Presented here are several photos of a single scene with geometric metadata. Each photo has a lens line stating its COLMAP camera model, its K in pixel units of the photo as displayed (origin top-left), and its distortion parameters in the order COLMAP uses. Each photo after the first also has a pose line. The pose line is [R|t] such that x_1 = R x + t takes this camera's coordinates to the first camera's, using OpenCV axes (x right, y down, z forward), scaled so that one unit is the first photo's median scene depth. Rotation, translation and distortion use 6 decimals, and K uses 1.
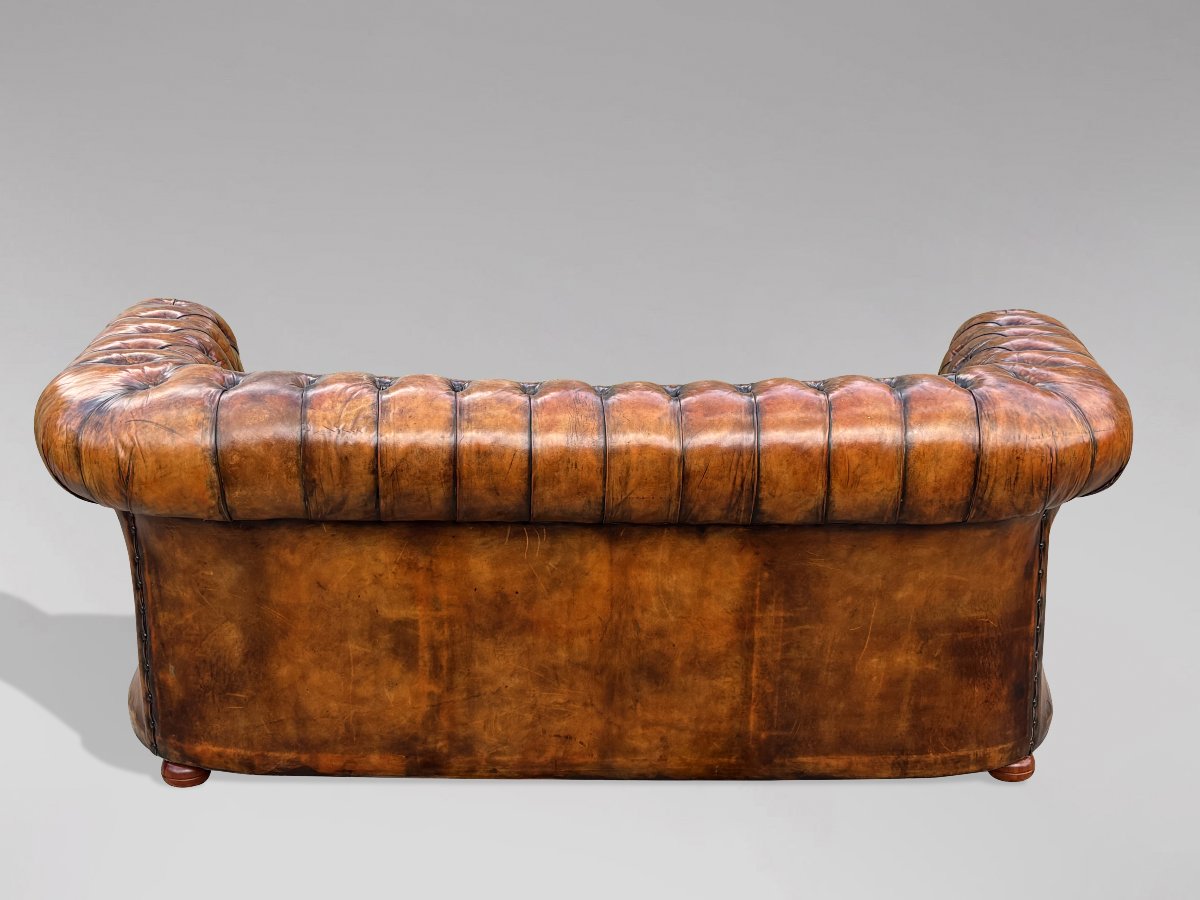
lens RADIAL K [[1810.1, 0, 601.8], [0, 1810.1, 458.1], [0, 0, 1]] dist [0.143841, 0.000000]
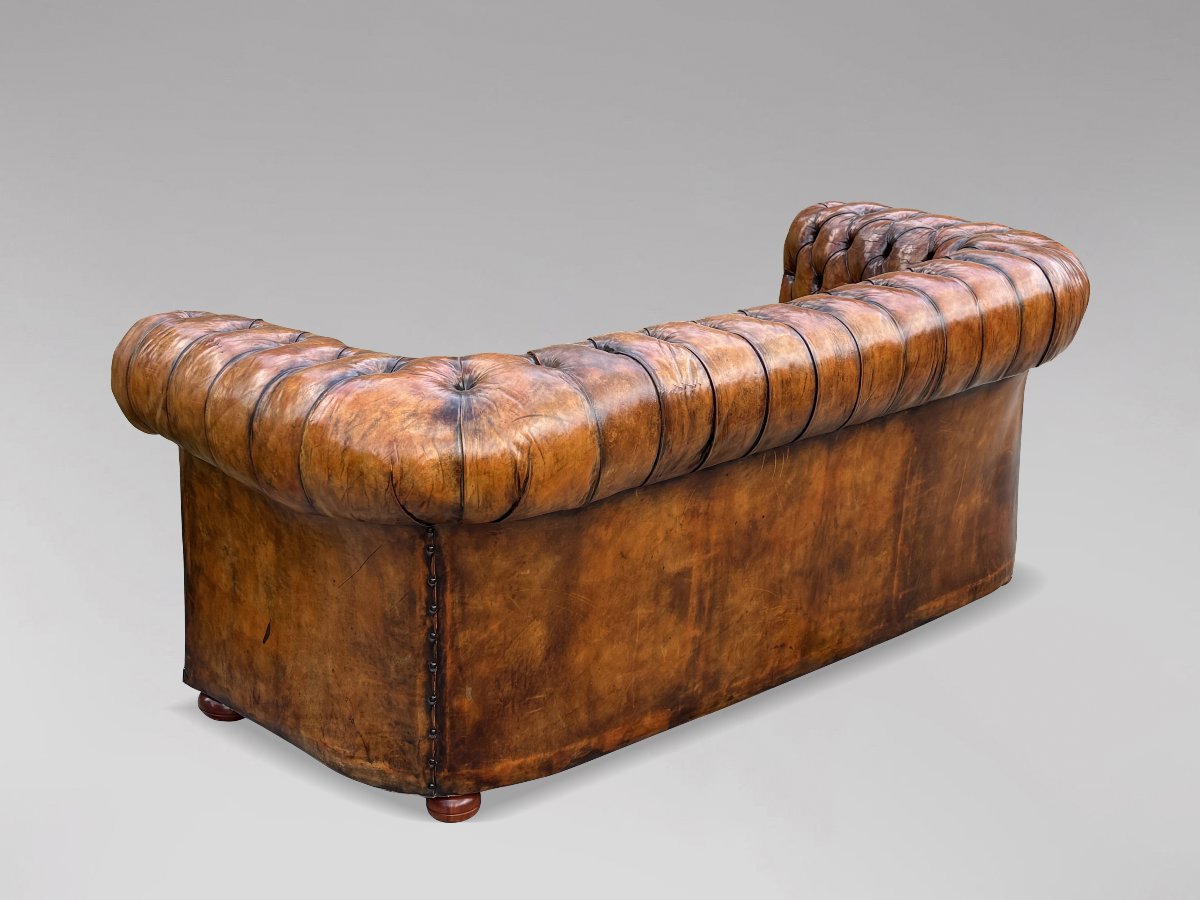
lens RADIAL K [[1810.1, 0, 603.0], [0, 1810.1, 443.4], [0, 0, 1]] dist [0.143841, 0.000000]
pose [[0.756335, -0.208552, 0.620051, -0.741519], [0.195946, 0.976528, 0.089437, -0.076165], [-0.624149, 0.053852, 0.779447, 0.247683]]
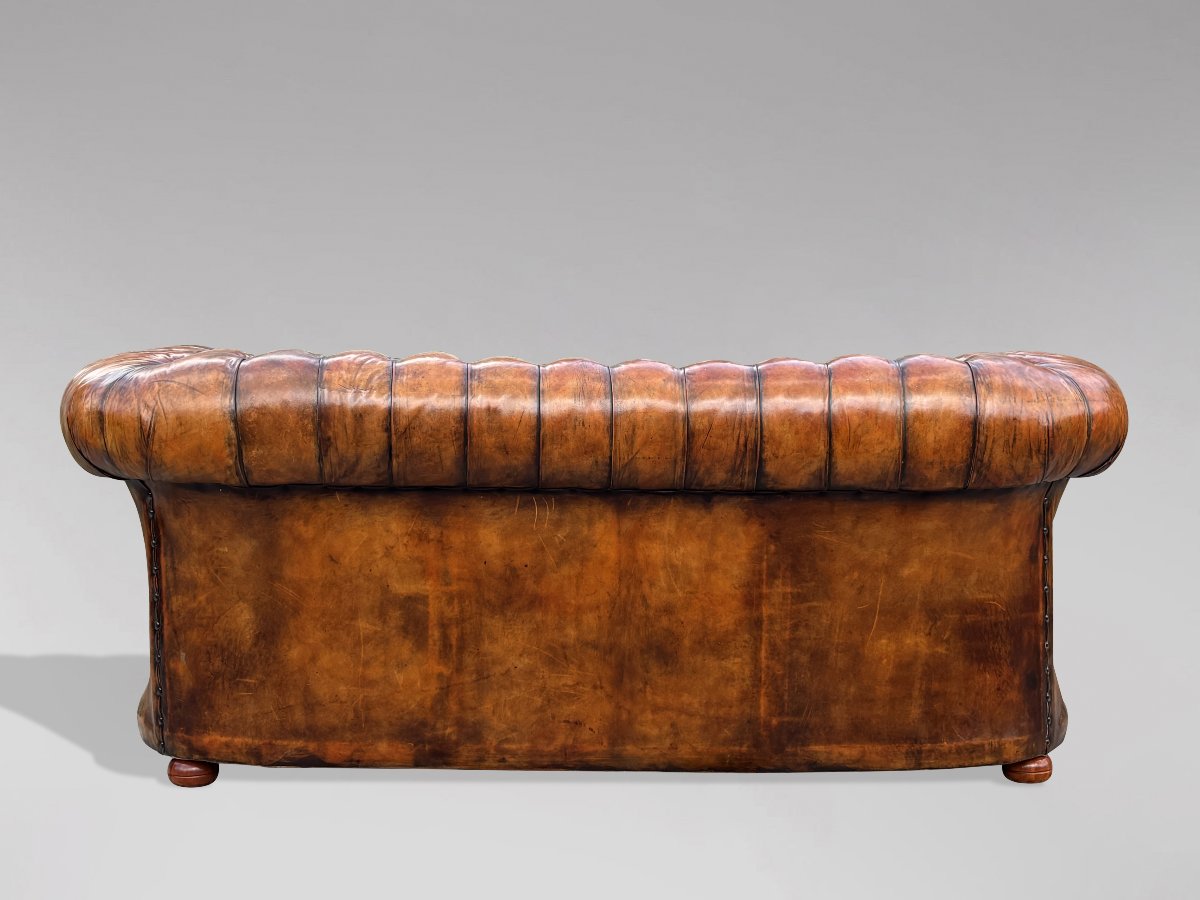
lens RADIAL K [[1810.1, 0, 599.0], [0, 1810.1, 444.4], [0, 0, 1]] dist [0.143841, 0.000000]
pose [[0.999896, -0.008019, -0.011960, 0.006392], [0.005401, 0.978809, -0.204706, 0.213339], [0.013348, 0.204620, 0.978751, -0.003443]]
